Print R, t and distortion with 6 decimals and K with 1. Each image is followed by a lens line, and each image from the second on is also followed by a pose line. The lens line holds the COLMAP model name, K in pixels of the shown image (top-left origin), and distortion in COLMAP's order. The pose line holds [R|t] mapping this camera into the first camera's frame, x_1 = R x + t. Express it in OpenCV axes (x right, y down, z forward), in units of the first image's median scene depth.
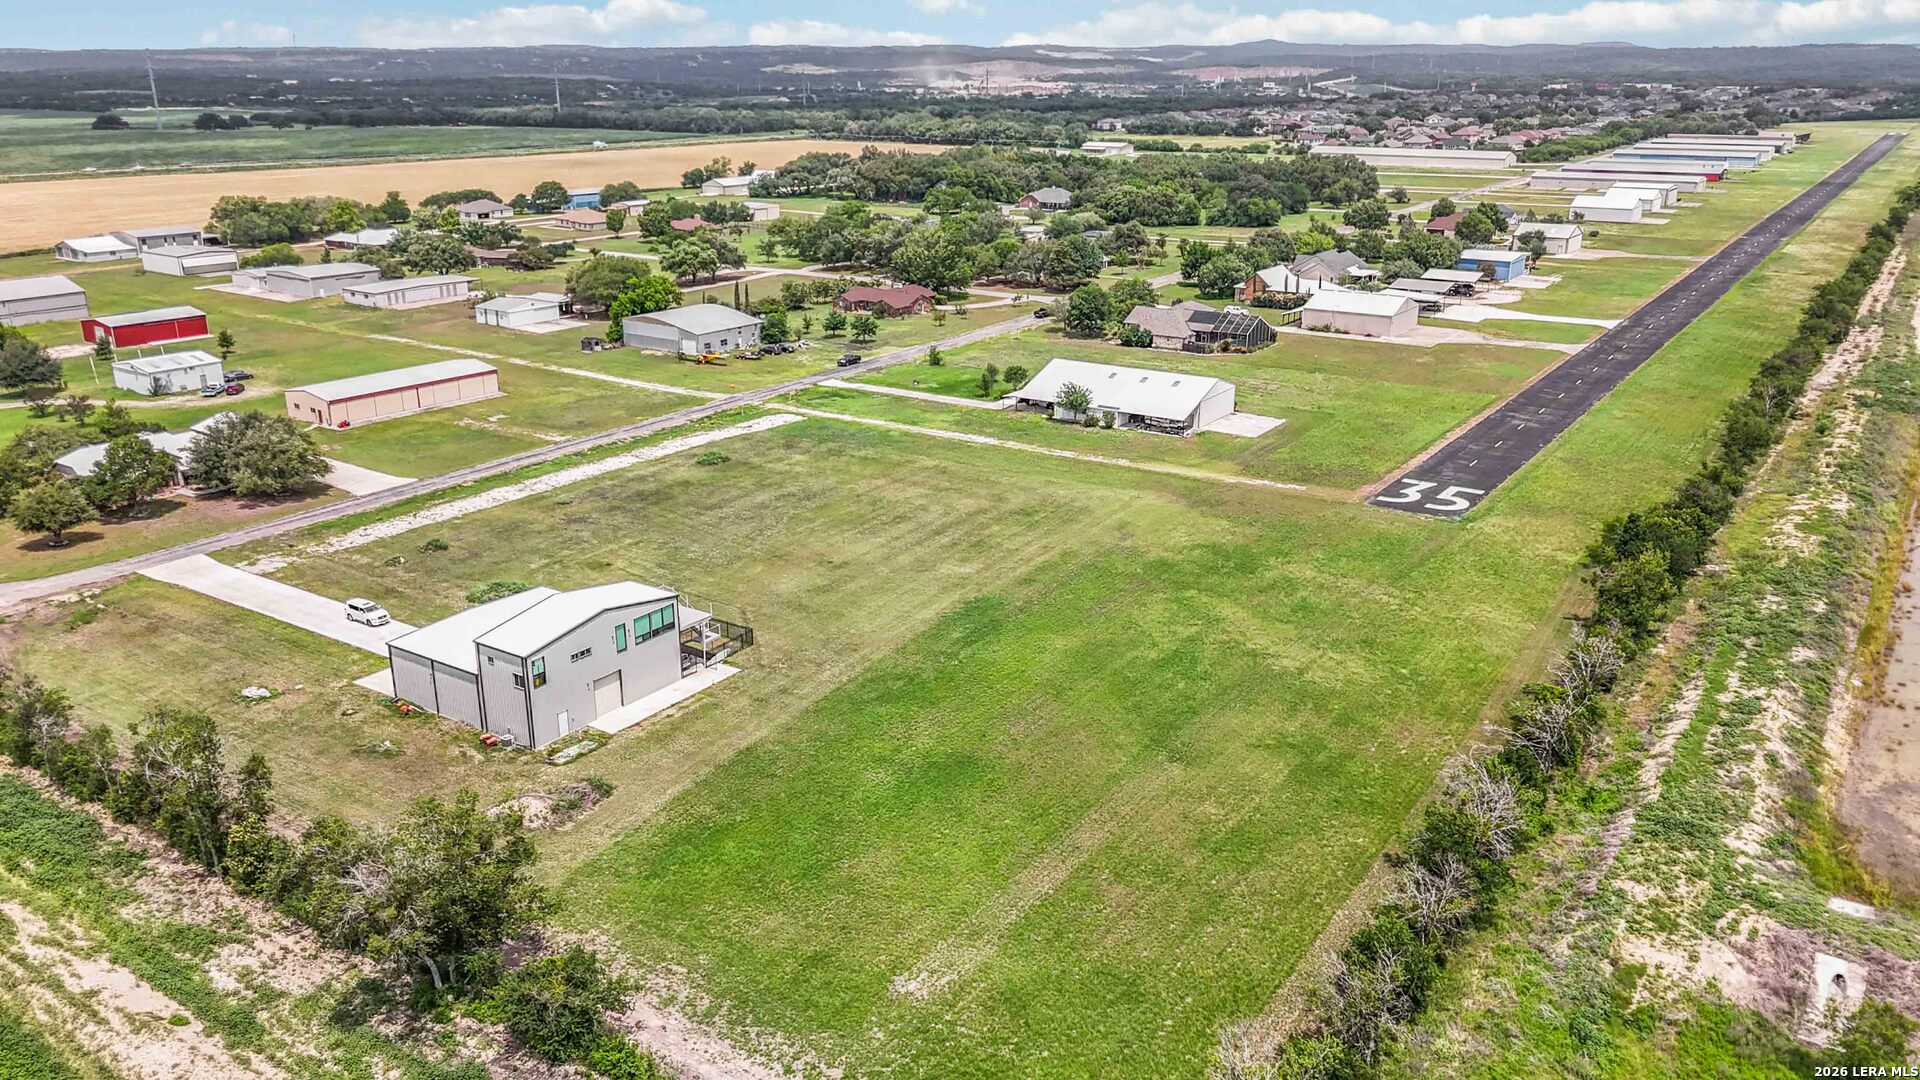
lens RADIAL K [[1413.7, 0, 966.1], [0, 1413.7, 536.4], [0, 0, 1]] dist [0.076481, -0.080635]
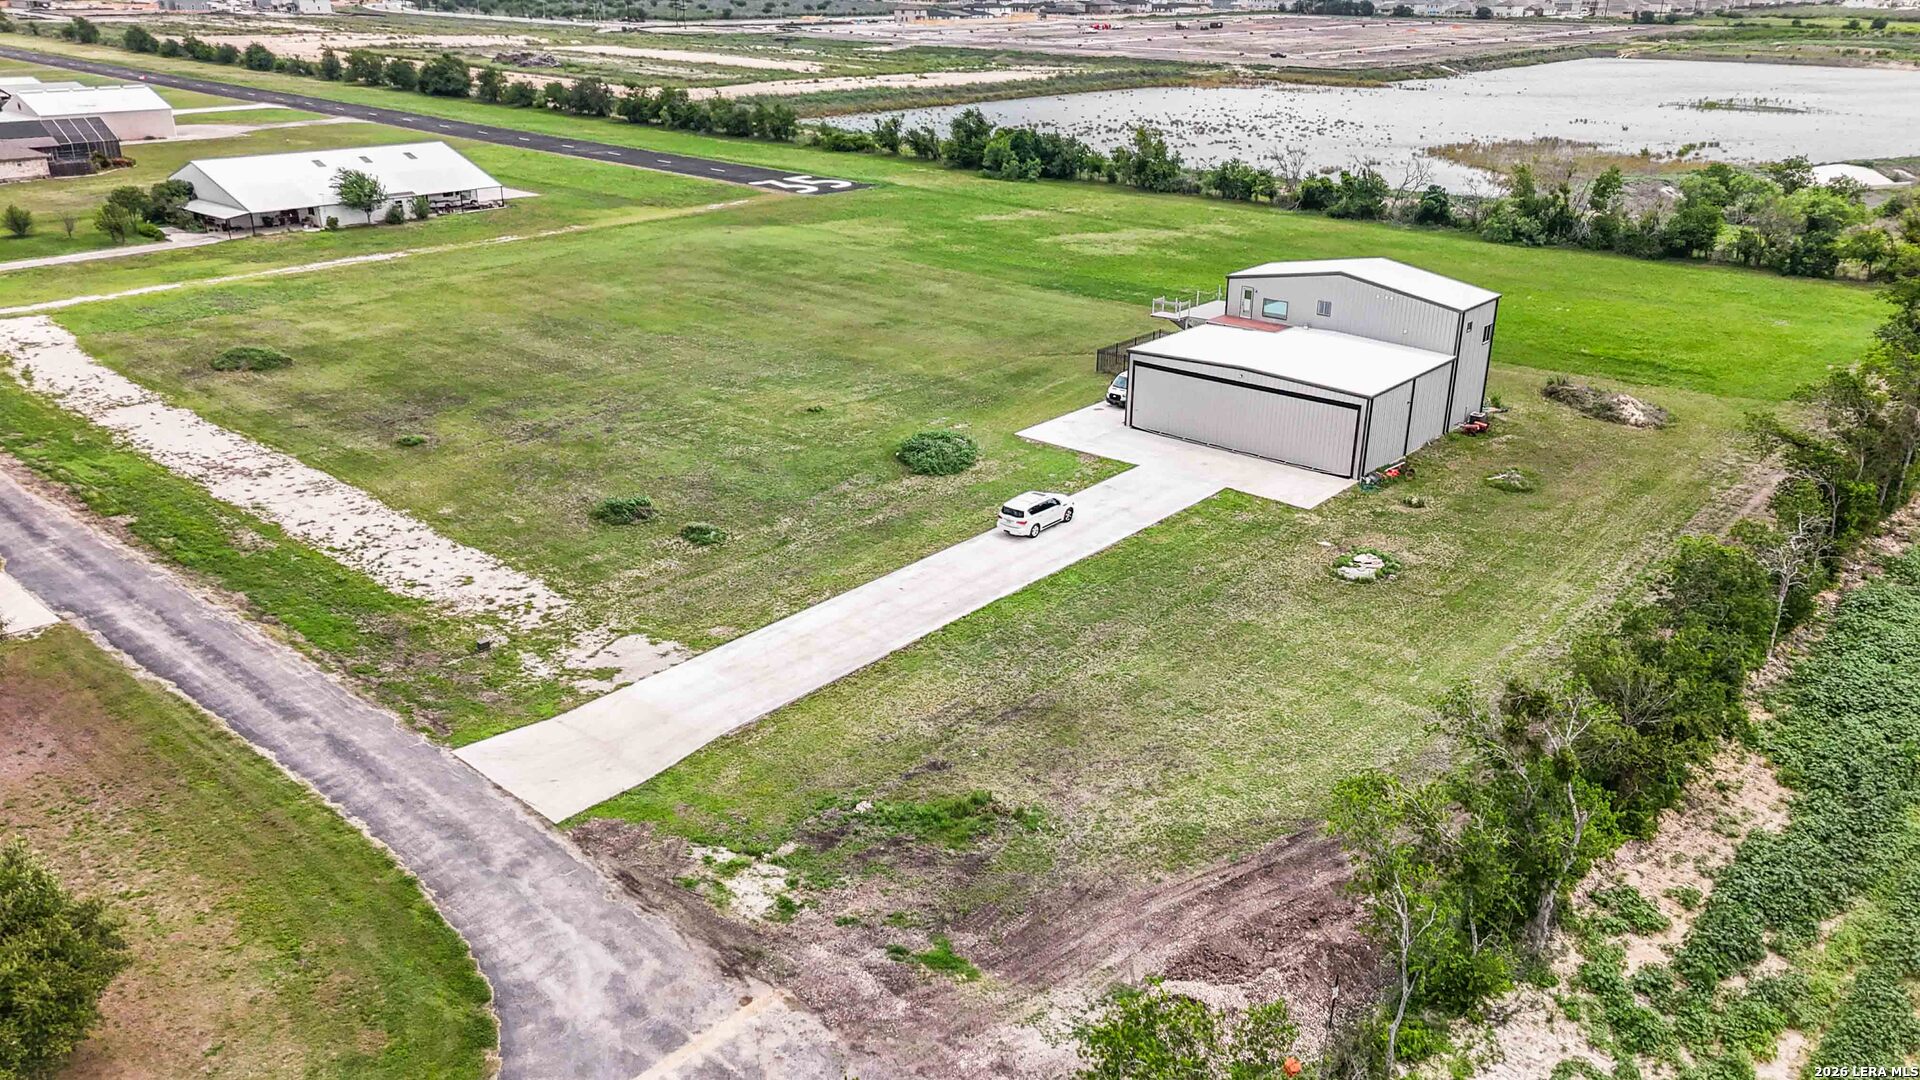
lens RADIAL K [[1413.7, 0, 966.1], [0, 1413.7, 536.4], [0, 0, 1]] dist [0.076481, -0.080635]
pose [[0.117177, -0.367536, 0.922598, -0.761931], [0.306051, 0.897148, 0.318526, -0.097404], [-0.944776, 0.245038, 0.217610, 0.751153]]
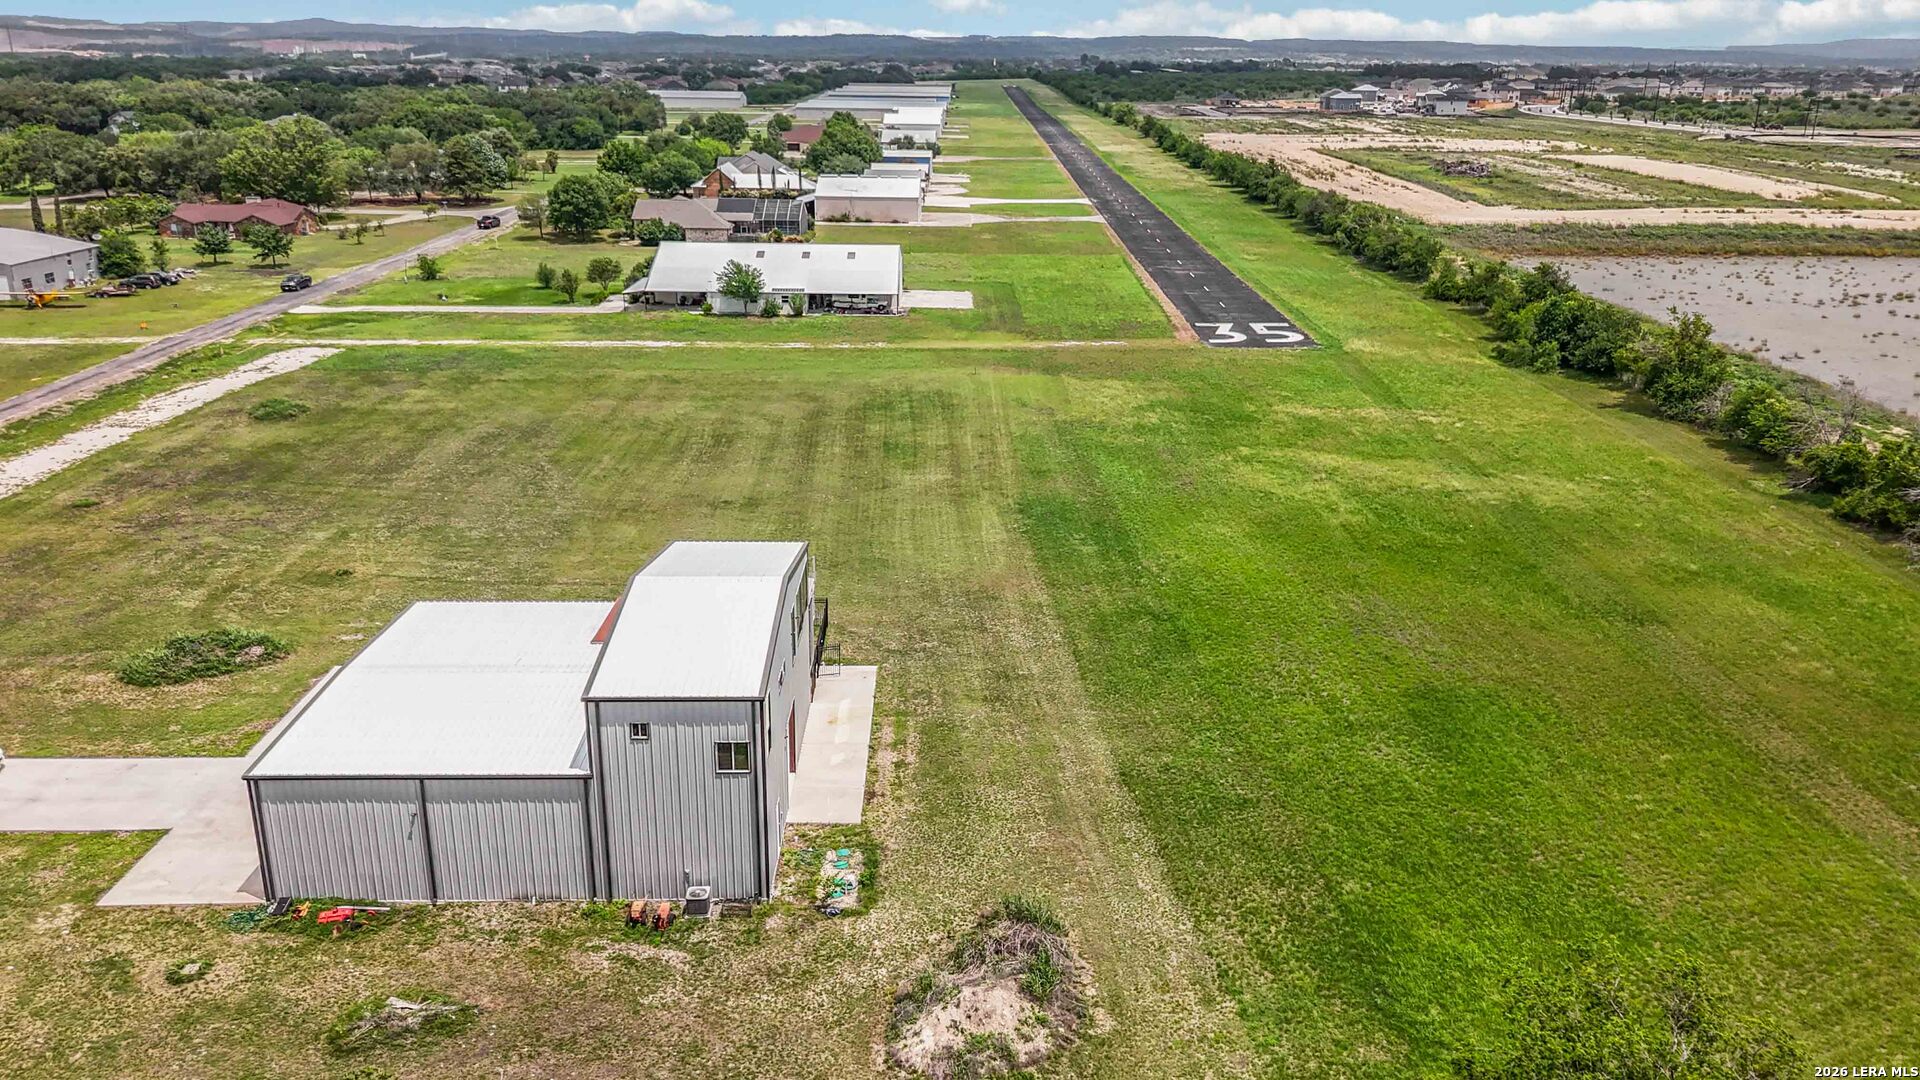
lens RADIAL K [[1413.7, 0, 966.1], [0, 1413.7, 536.4], [0, 0, 1]] dist [0.076481, -0.080635]
pose [[0.822312, -0.175118, 0.541421, -0.318936], [0.171113, 0.983529, 0.058227, 0.013833], [-0.542700, 0.044764, 0.838733, 0.389831]]
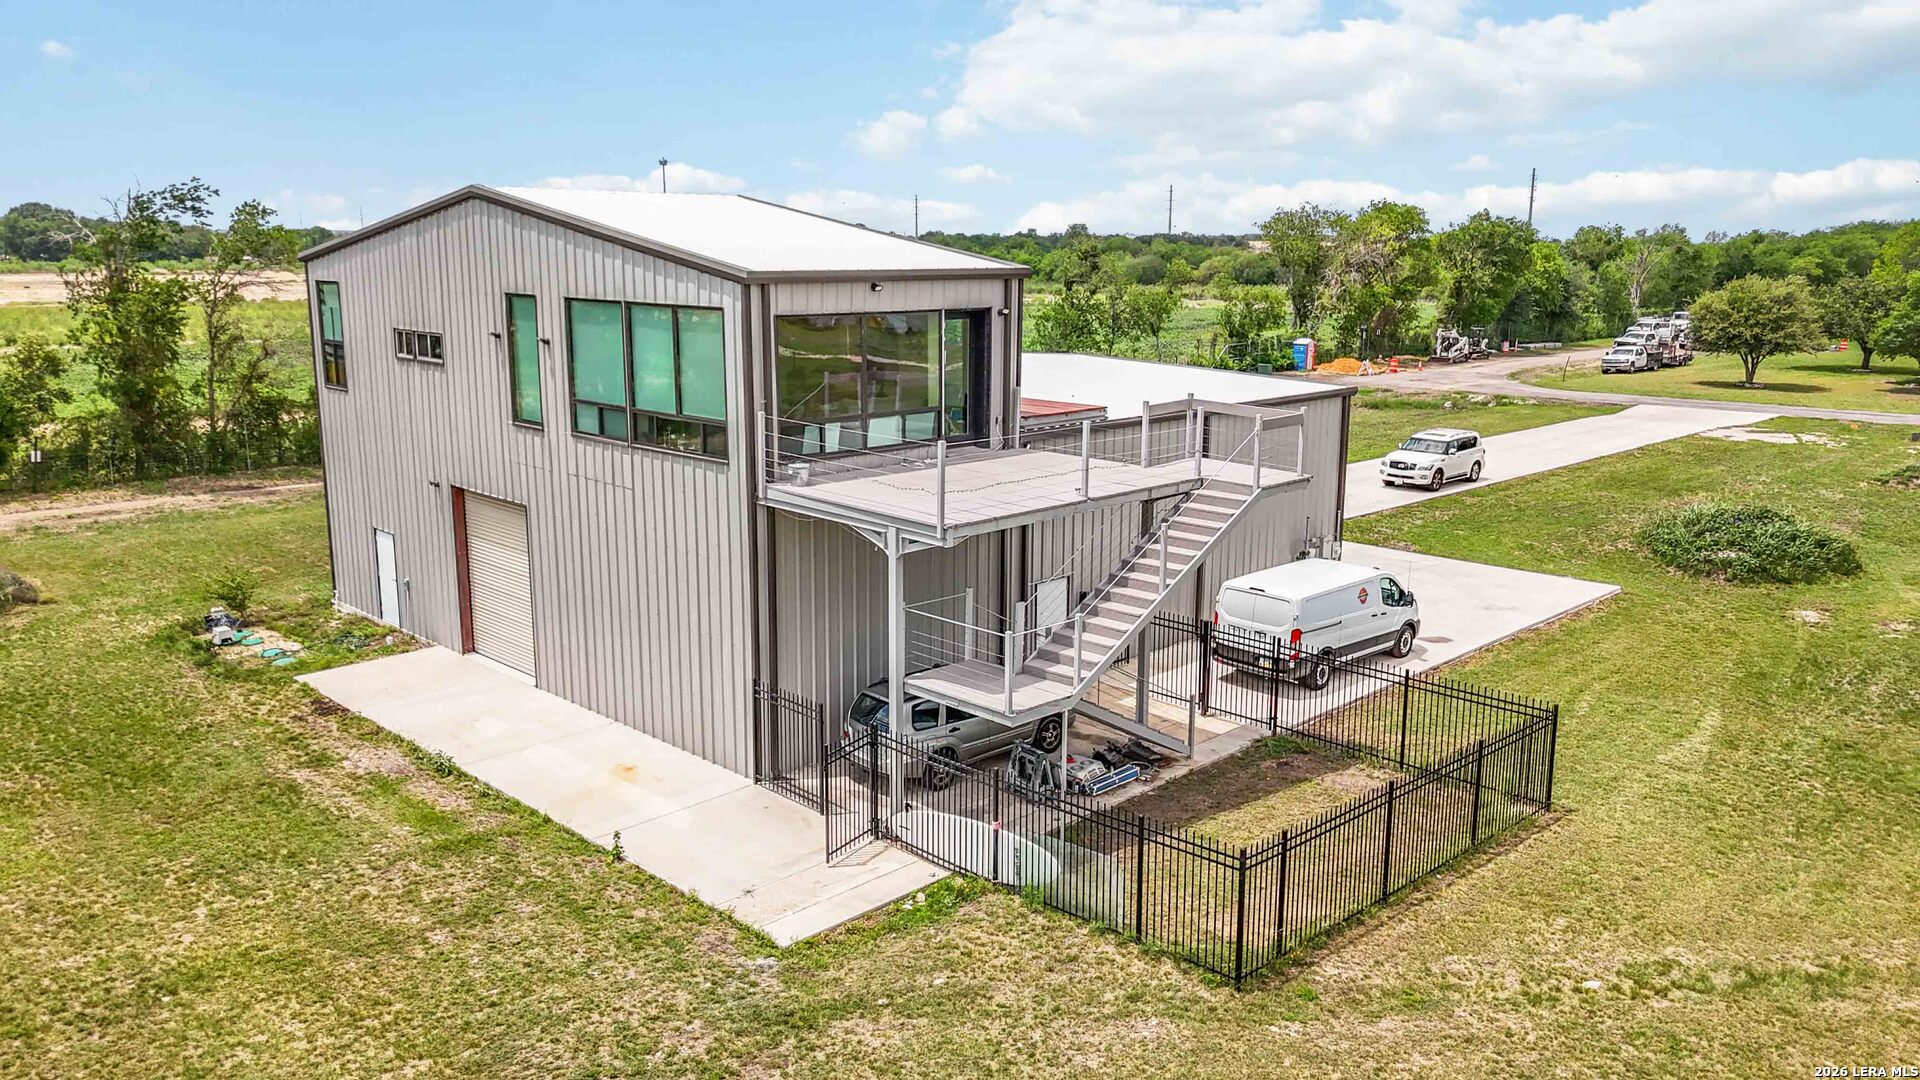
lens RADIAL K [[1413.7, 0, 966.1], [0, 1413.7, 536.4], [0, 0, 1]] dist [0.076481, -0.080635]
pose [[-0.189898, 0.196825, -0.961873, -0.028926], [-0.314698, 0.915806, 0.249528, 0.014351], [0.930002, 0.350084, -0.111969, 0.771386]]
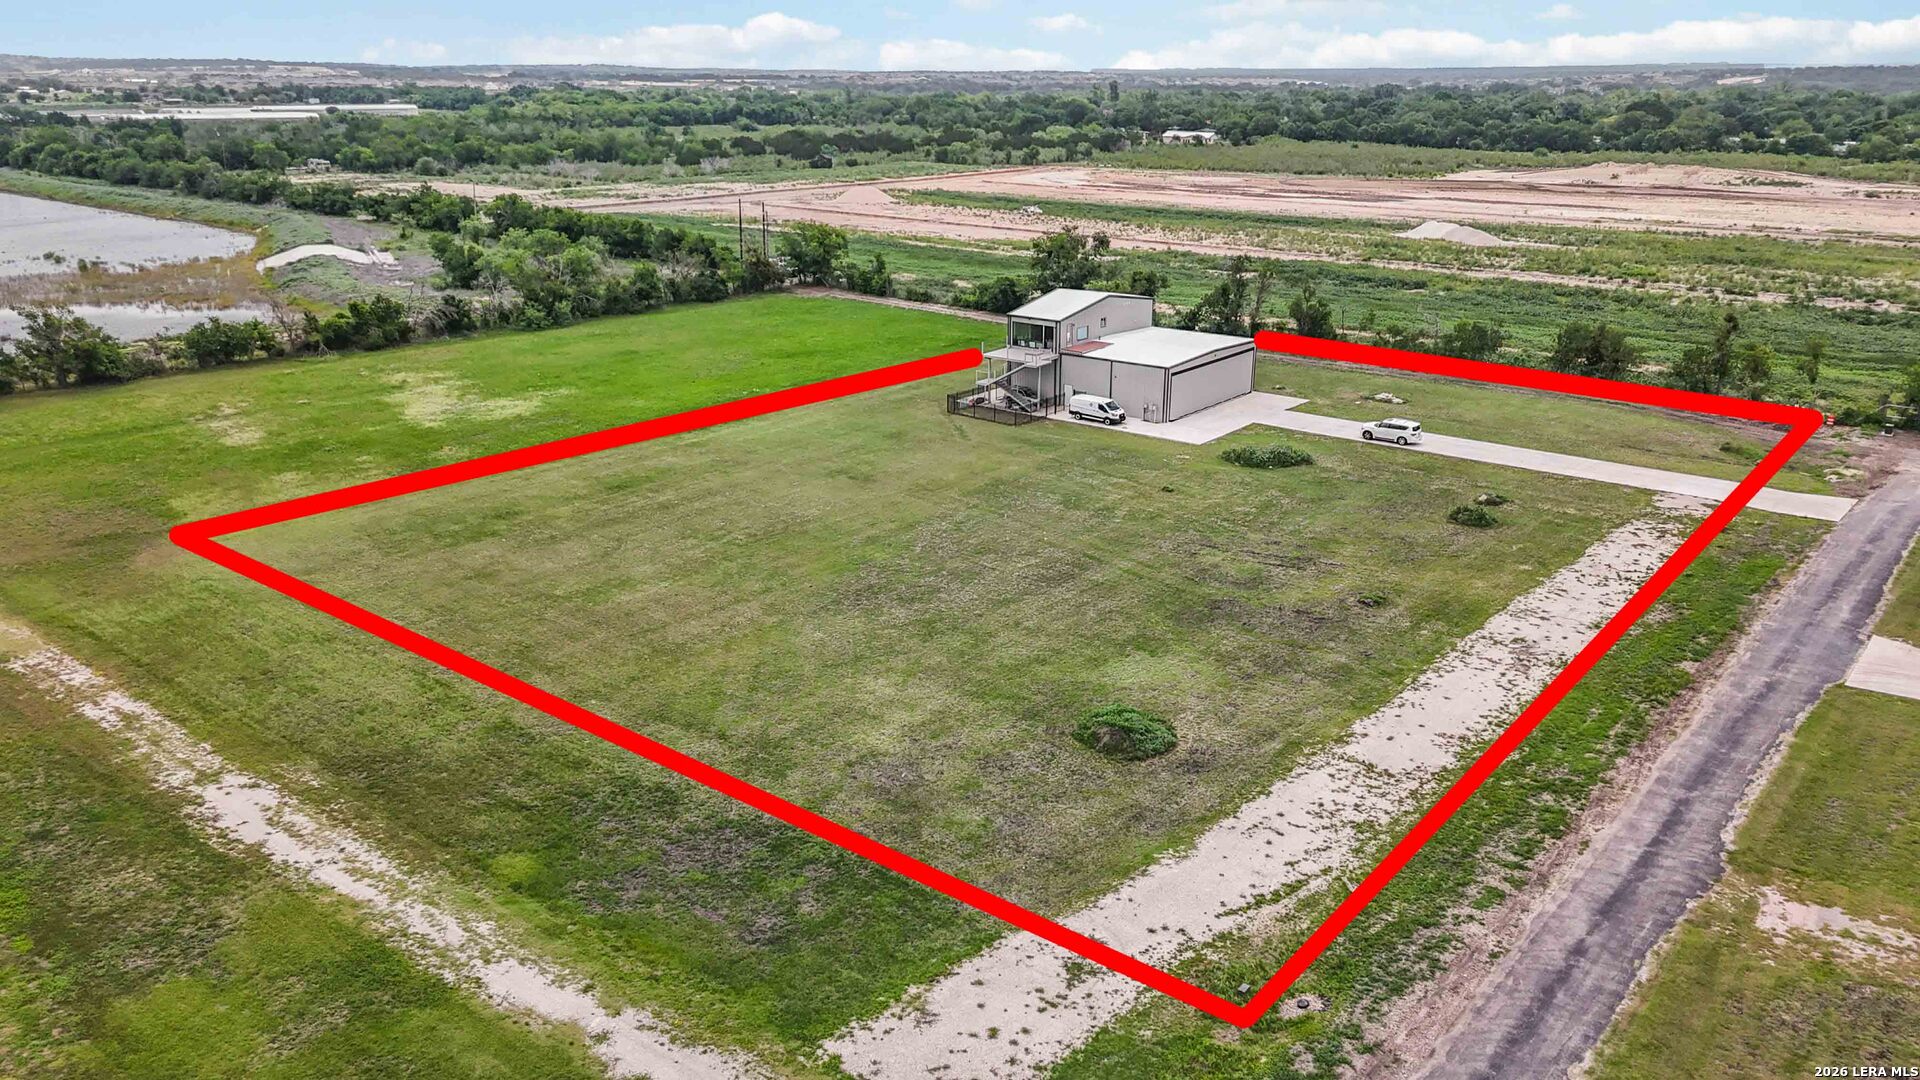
lens RADIAL K [[1413.7, 0, 966.1], [0, 1413.7, 536.4], [0, 0, 1]] dist [0.076481, -0.080635]
pose [[-0.996584, -0.026730, 0.078145, -0.191061], [0.025449, 0.800750, 0.598458, -0.345195], [-0.078571, 0.598402, -0.797334, 1.440834]]
